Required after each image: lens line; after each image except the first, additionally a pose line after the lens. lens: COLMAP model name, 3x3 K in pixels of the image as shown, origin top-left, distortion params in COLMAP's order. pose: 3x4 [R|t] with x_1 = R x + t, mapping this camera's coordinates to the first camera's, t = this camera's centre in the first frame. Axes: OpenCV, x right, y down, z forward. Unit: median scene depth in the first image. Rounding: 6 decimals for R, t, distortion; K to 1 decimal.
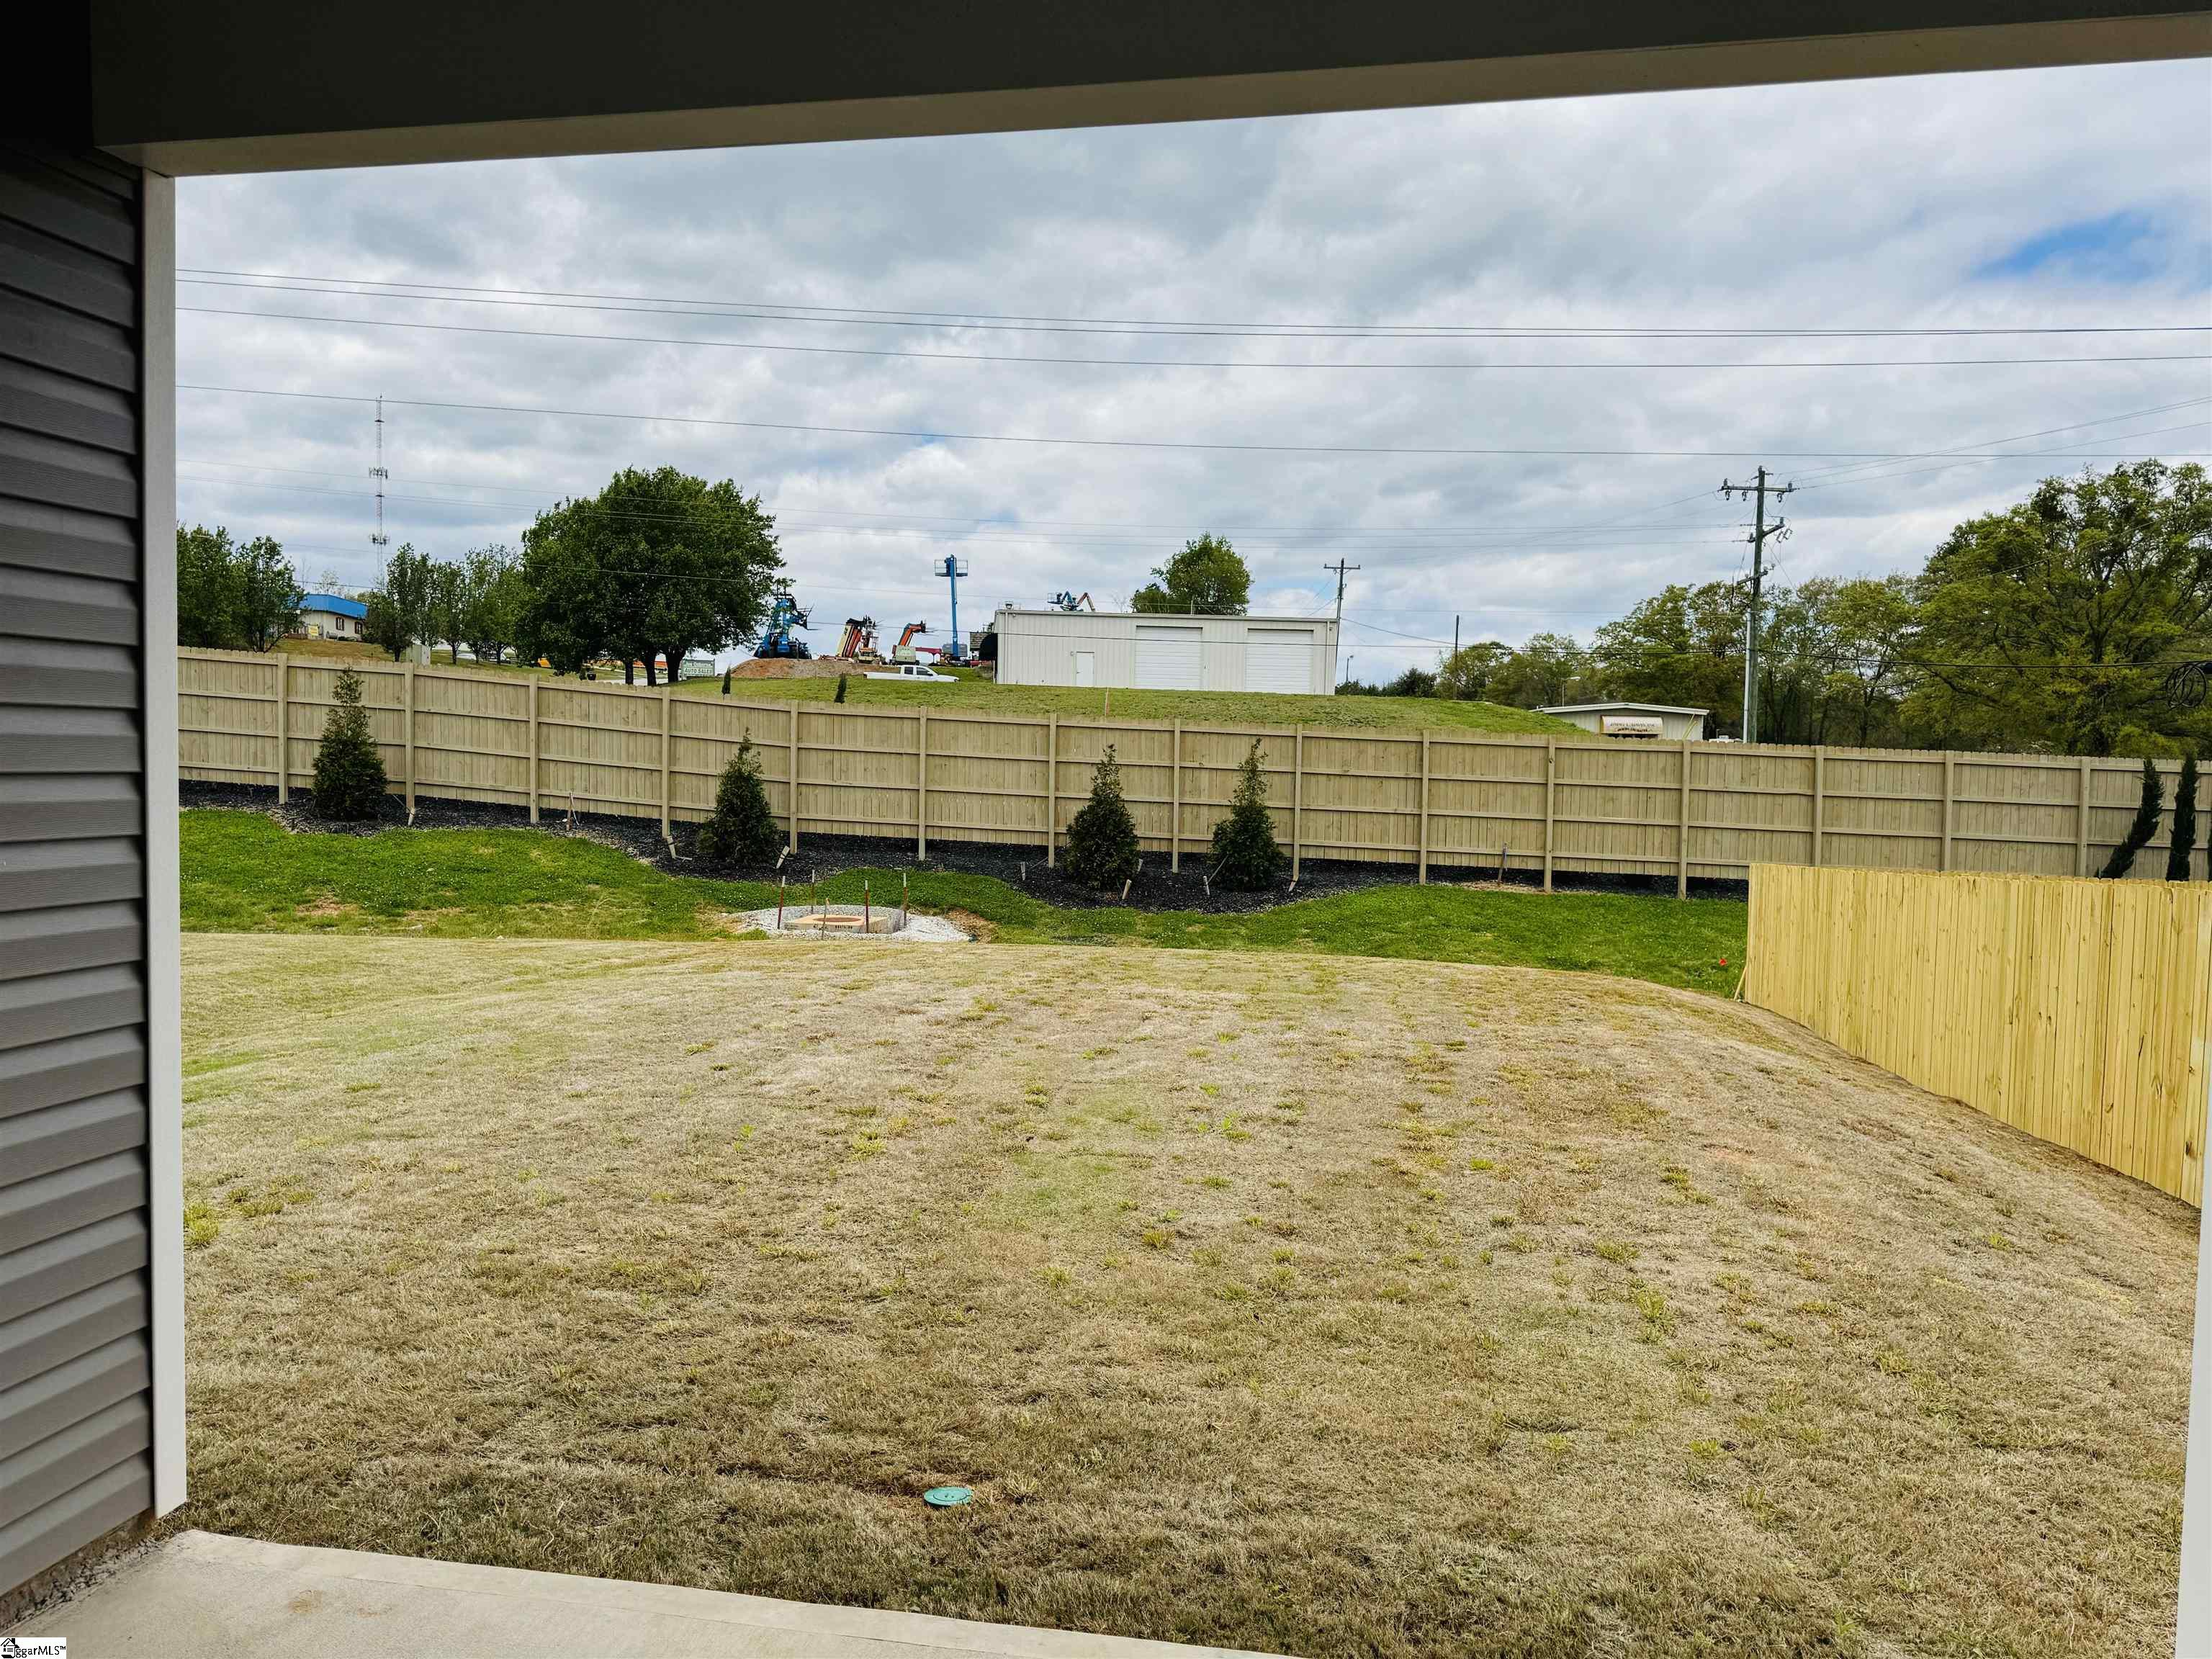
lens RADIAL K [[1544.1, 0, 1044.2], [0, 1544.1, 832.8], [0, 0, 1]] dist [0.063222, -0.071687]
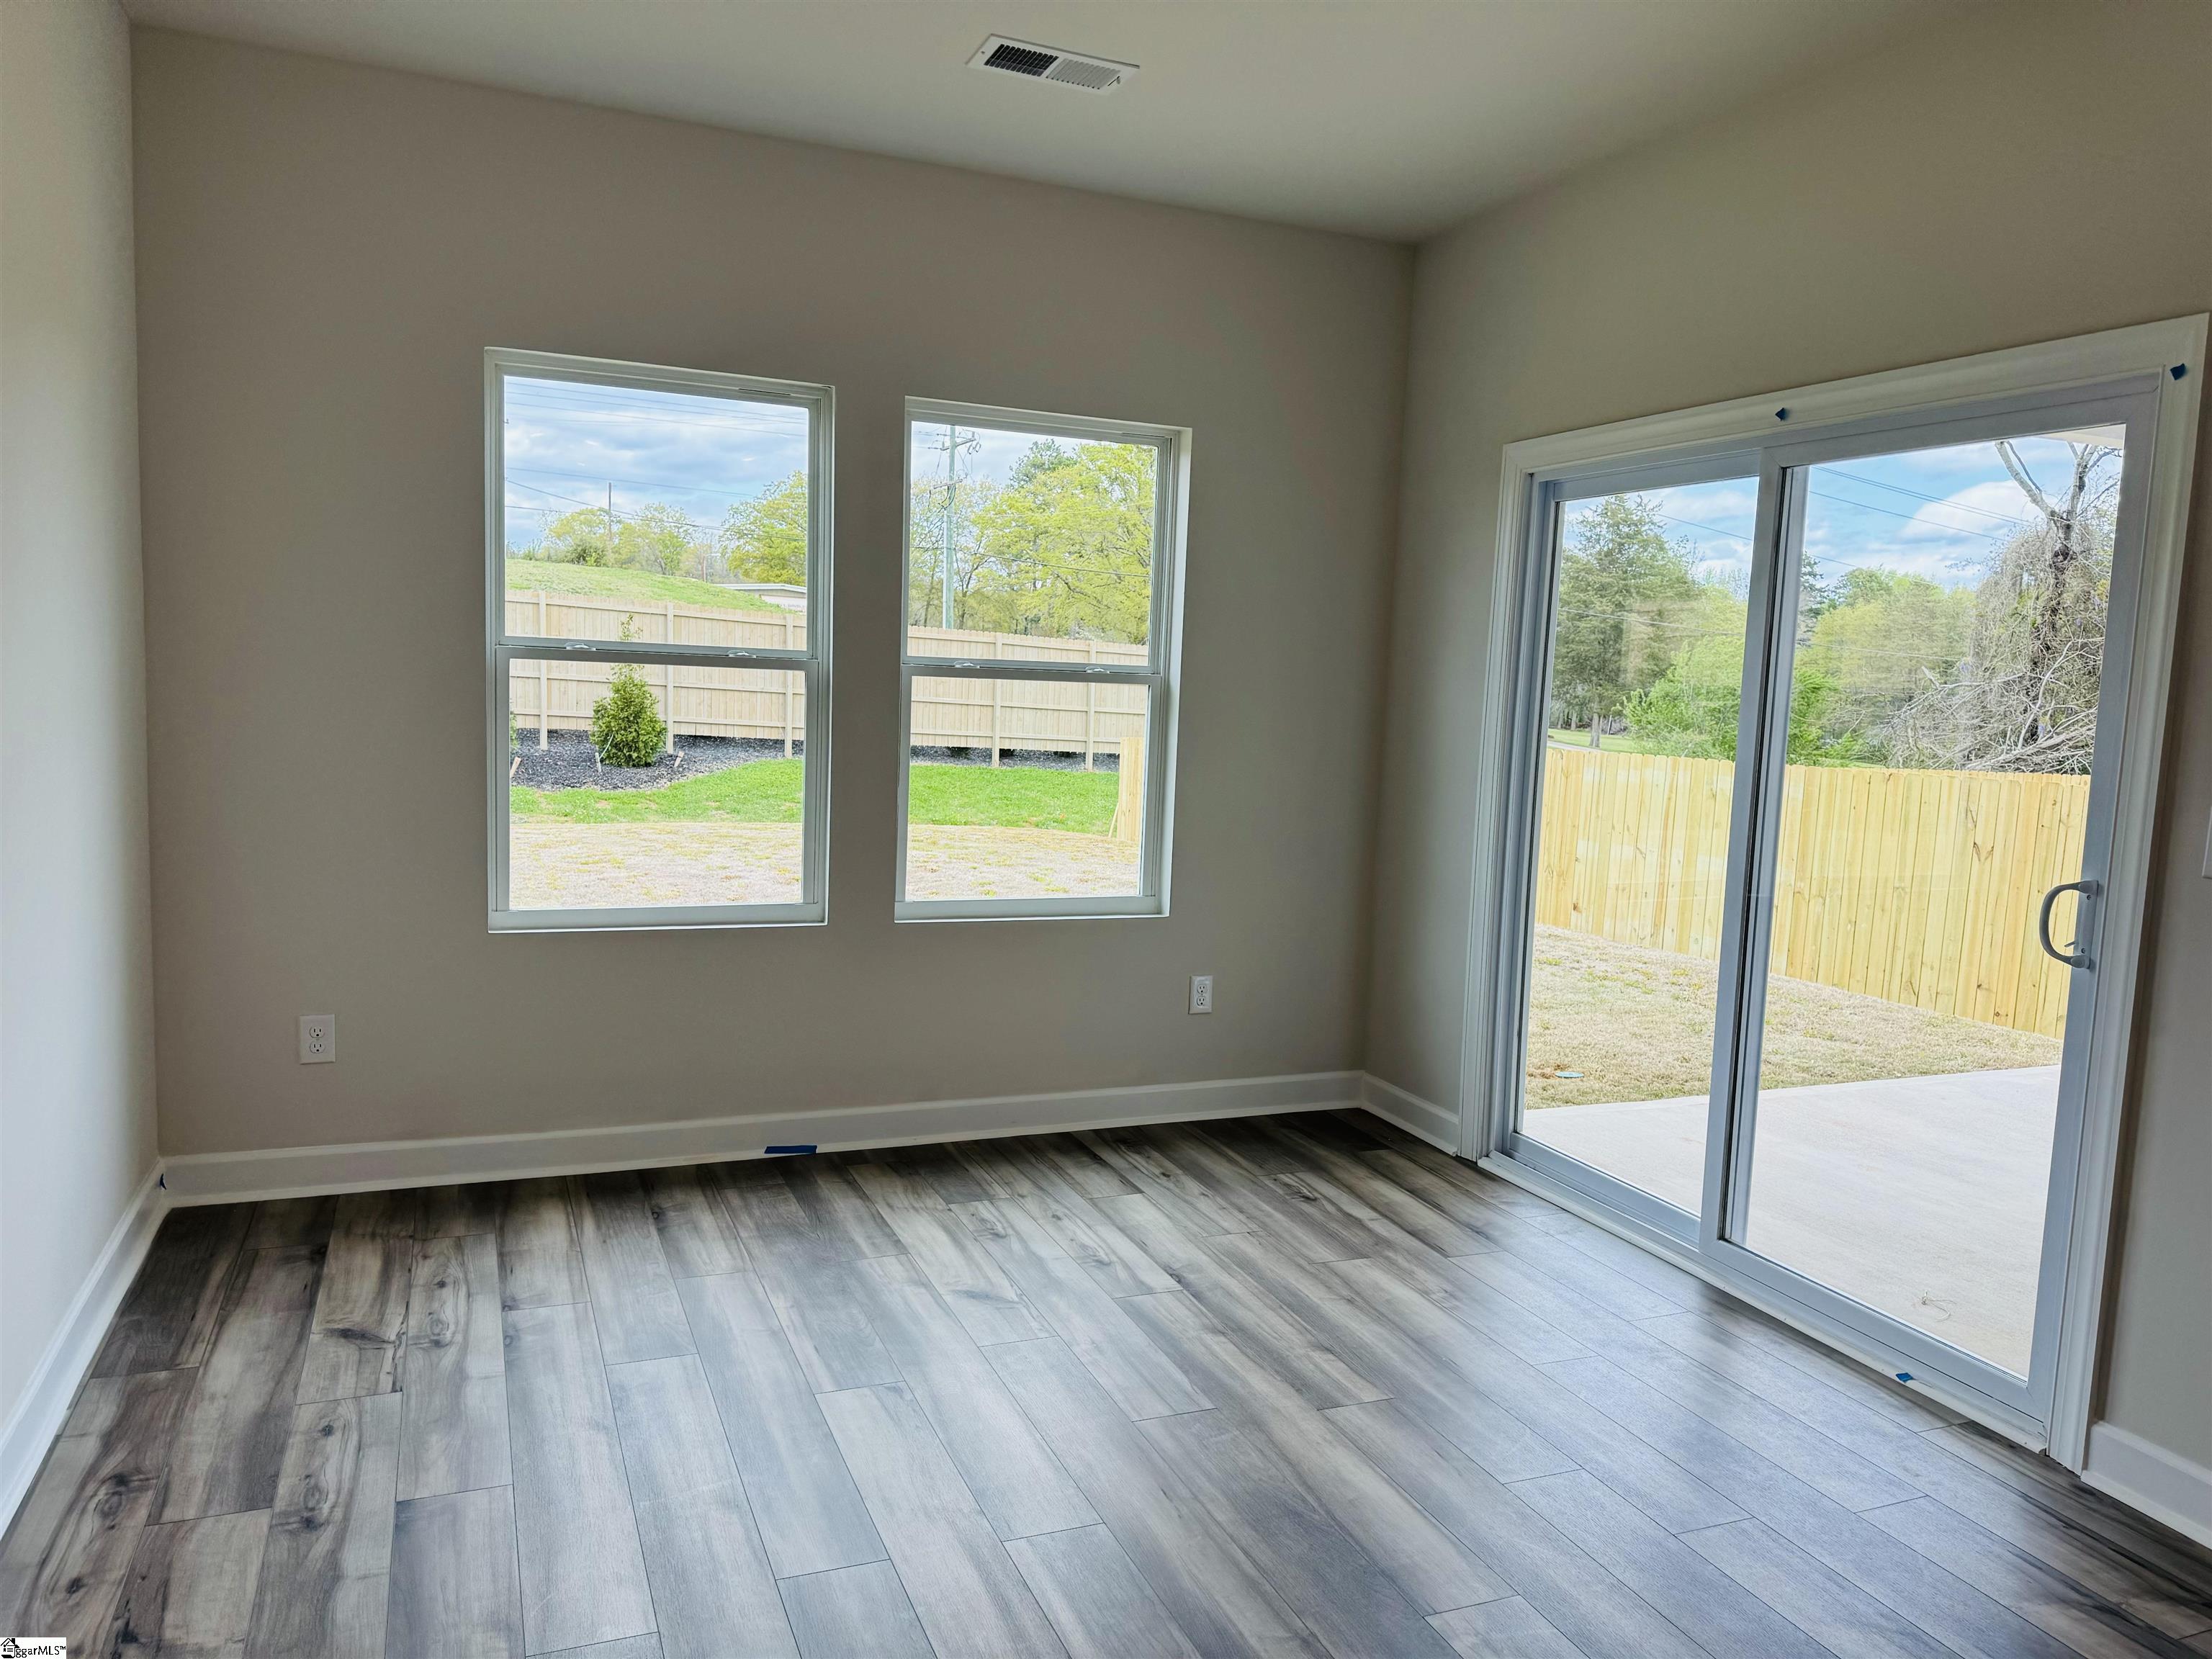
lens RADIAL K [[1544.1, 0, 1117.4], [0, 1544.1, 835.8], [0, 0, 1]] dist [0.063222, -0.071687]
pose [[0.816739, -0.047269, 0.575068, -0.191119], [-0.001476, 0.996464, 0.084004, -0.003373], [-0.577006, -0.069458, 0.813781, -0.016493]]
